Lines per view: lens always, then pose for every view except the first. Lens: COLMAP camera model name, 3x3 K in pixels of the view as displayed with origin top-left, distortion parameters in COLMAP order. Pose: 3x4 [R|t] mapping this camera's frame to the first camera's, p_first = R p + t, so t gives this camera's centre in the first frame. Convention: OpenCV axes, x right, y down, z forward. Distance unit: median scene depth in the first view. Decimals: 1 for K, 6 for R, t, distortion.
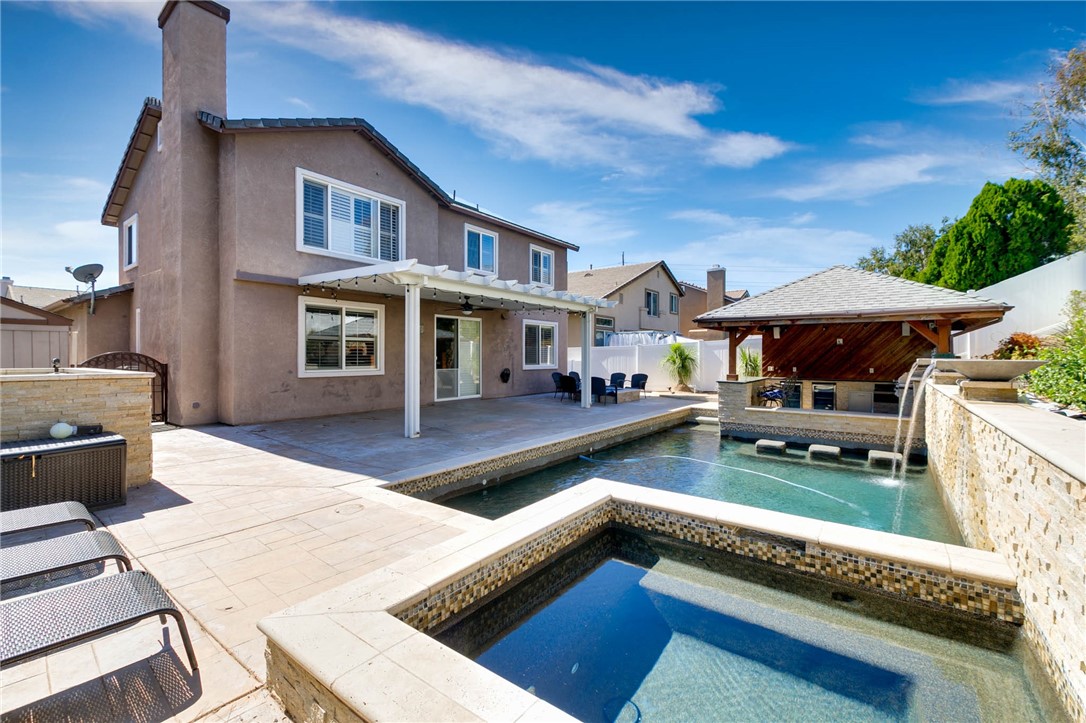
lens RADIAL K [[460.7, 0, 544.5], [0, 460.7, 361.7], [0, 0, 1]] dist [0.002384, 0.000215]
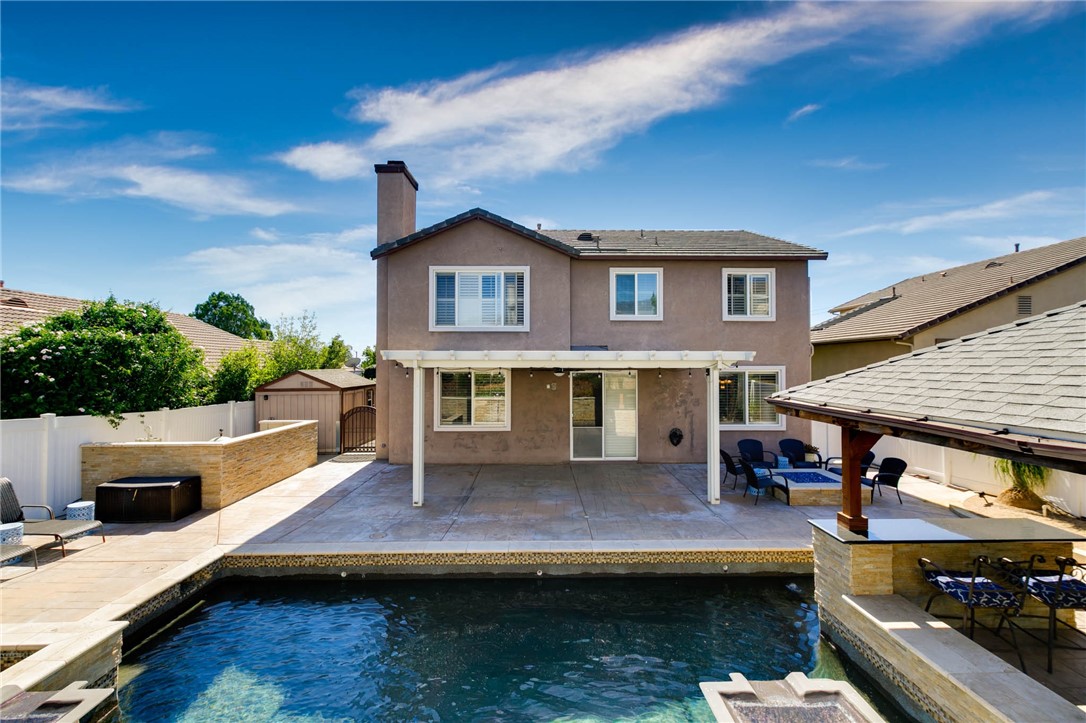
lens RADIAL K [[460.7, 0, 544.2], [0, 460.7, 358.3], [0, 0, 1]] dist [0.002384, 0.000215]
pose [[0.612107, -0.014787, -0.790637, 0.581994], [-0.006921, 0.999687, -0.024055, -0.122220], [0.790744, 0.020196, 0.611813, 0.421927]]
